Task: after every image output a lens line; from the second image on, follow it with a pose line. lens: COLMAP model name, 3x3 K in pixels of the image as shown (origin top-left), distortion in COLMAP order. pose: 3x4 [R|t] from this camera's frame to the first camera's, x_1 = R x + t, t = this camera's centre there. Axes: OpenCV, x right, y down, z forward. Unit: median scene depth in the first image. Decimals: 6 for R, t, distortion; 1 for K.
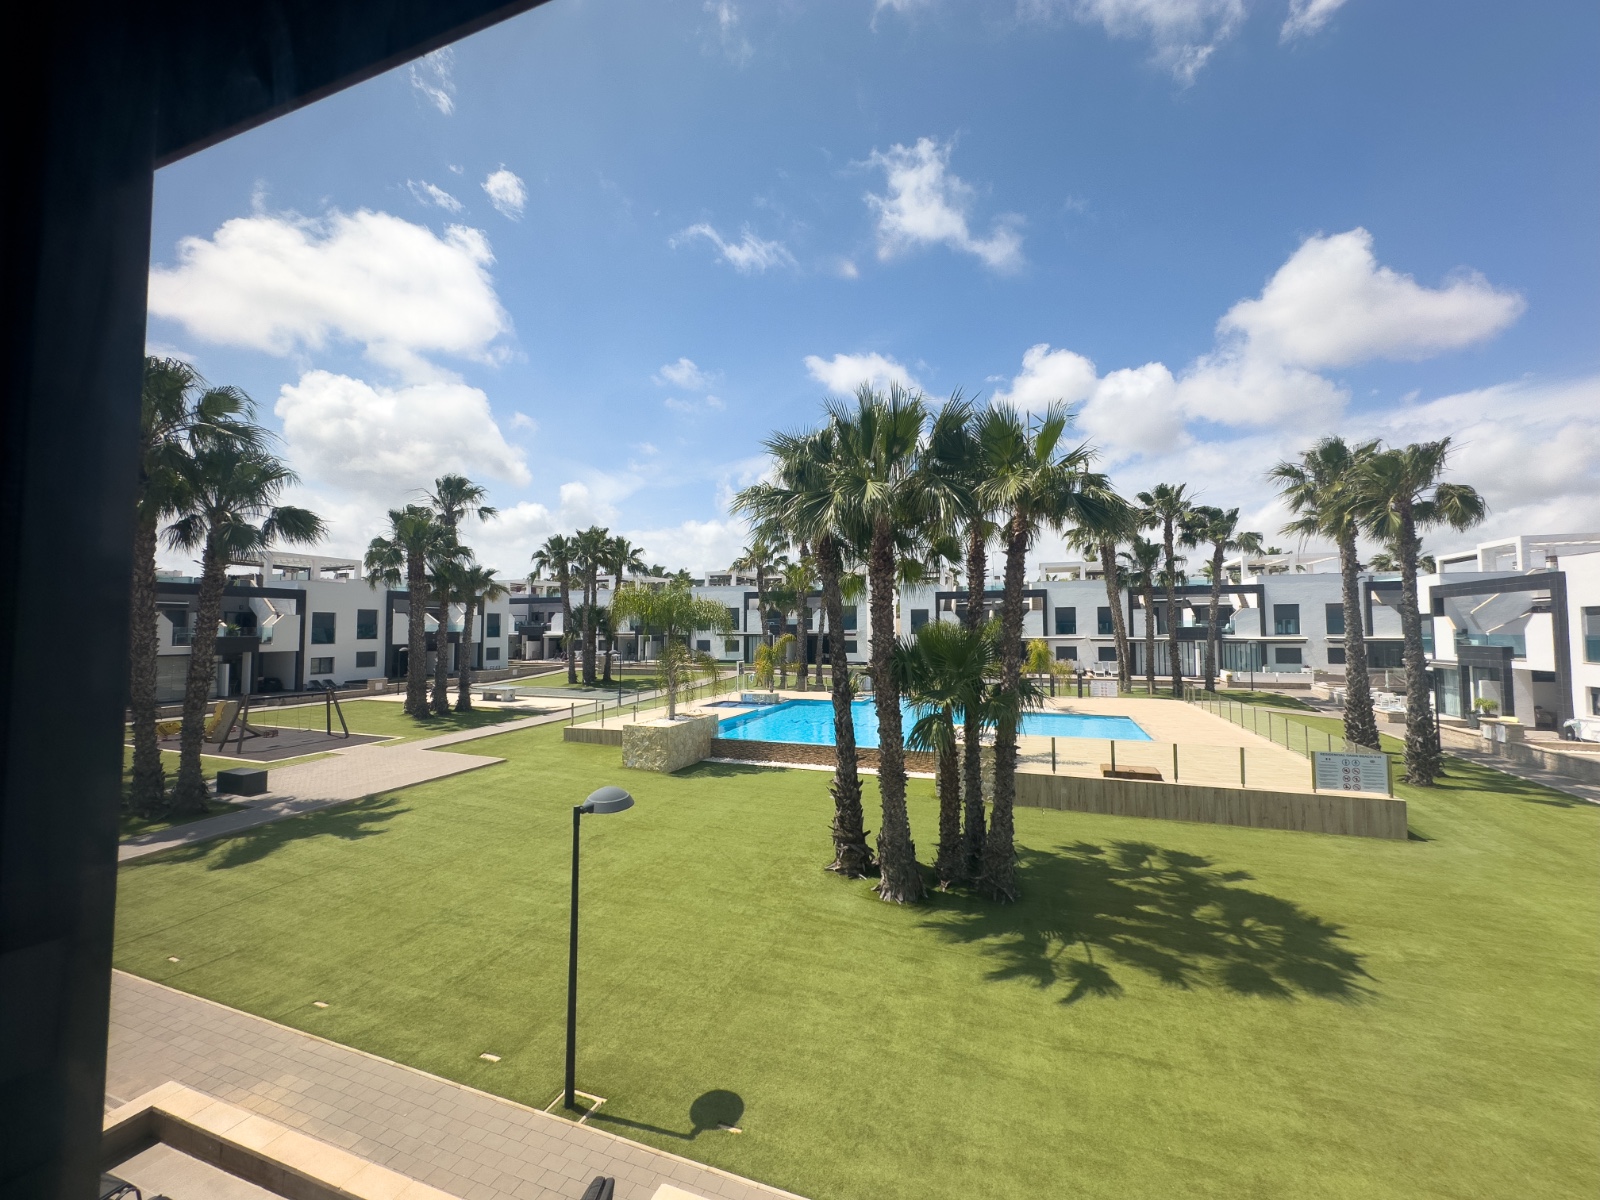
lens RADIAL K [[636.8, 0, 805.3], [0, 636.8, 594.4], [0, 0, 1]] dist [-0.000577, 0.000673]
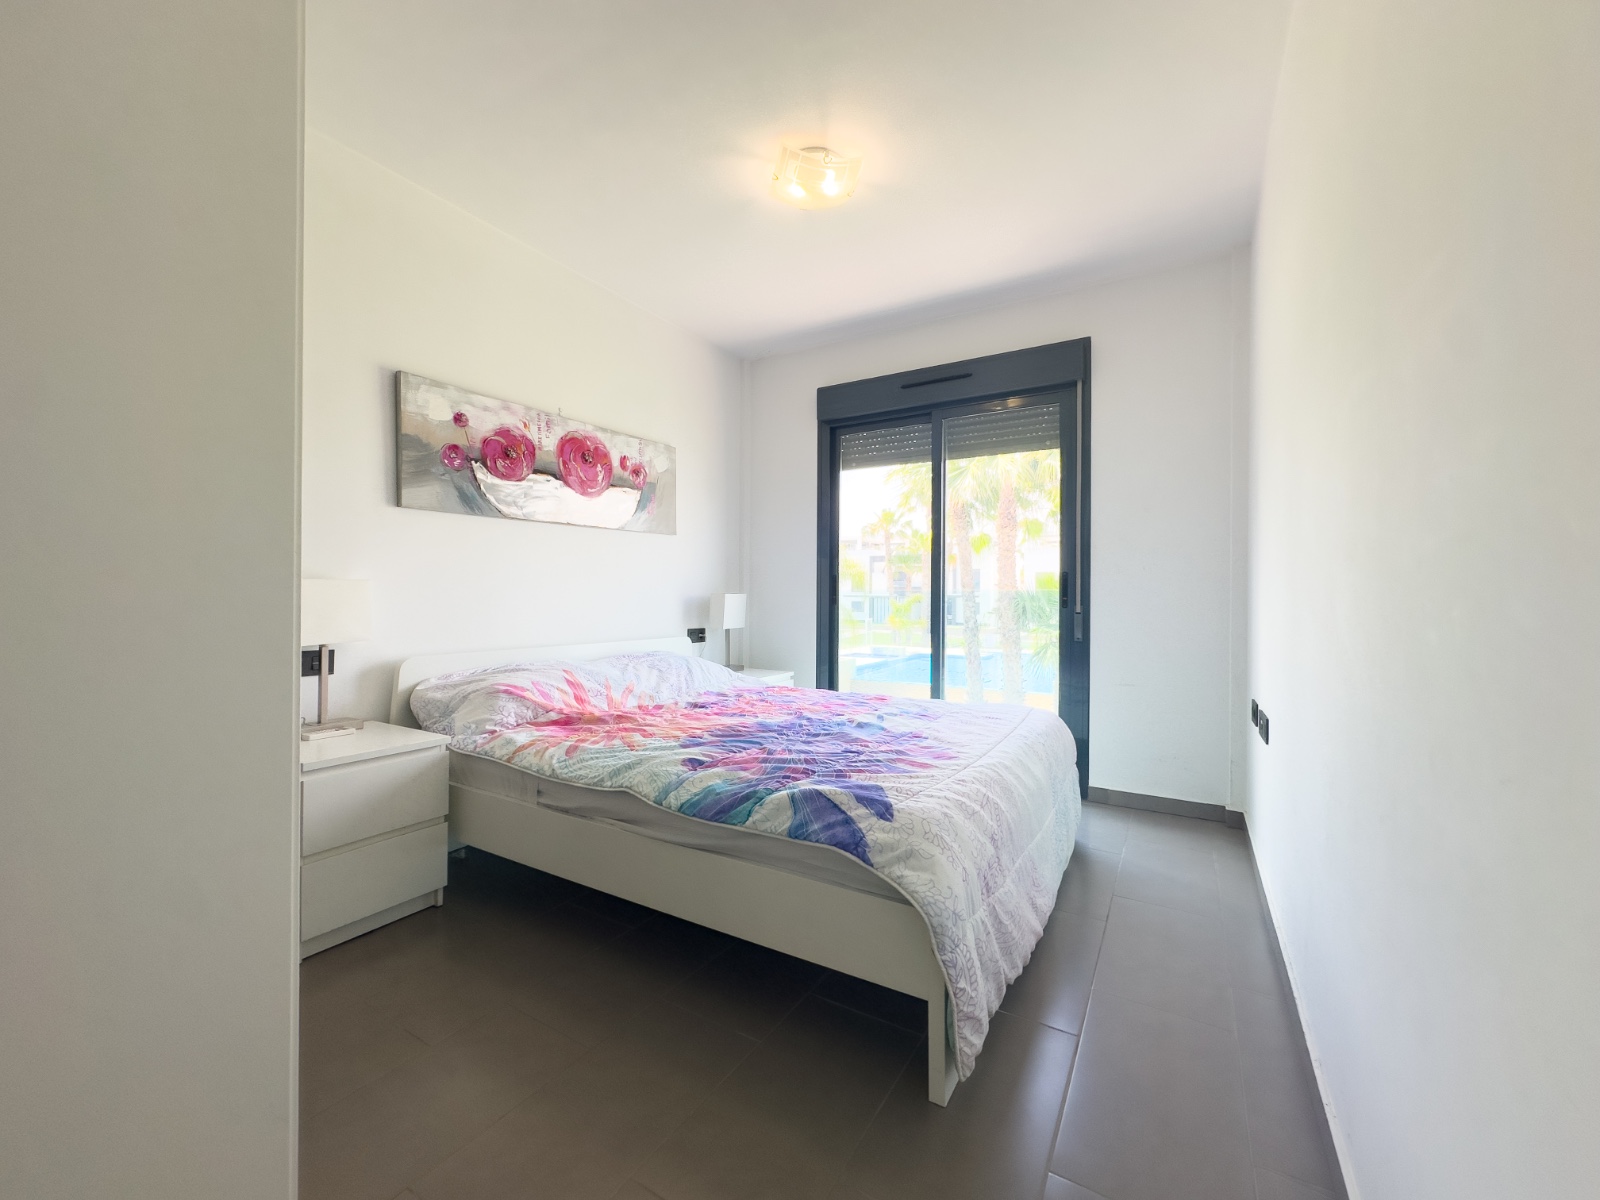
lens RADIAL K [[636.8, 0, 803.8], [0, 636.8, 598.6], [0, 0, 1]] dist [-0.000577, 0.000673]
pose [[0.982708, 0.006295, -0.185057, -0.026899], [0.004460, 0.998327, 0.057643, 0.019443], [0.185110, -0.057471, 0.981036, -0.209116]]
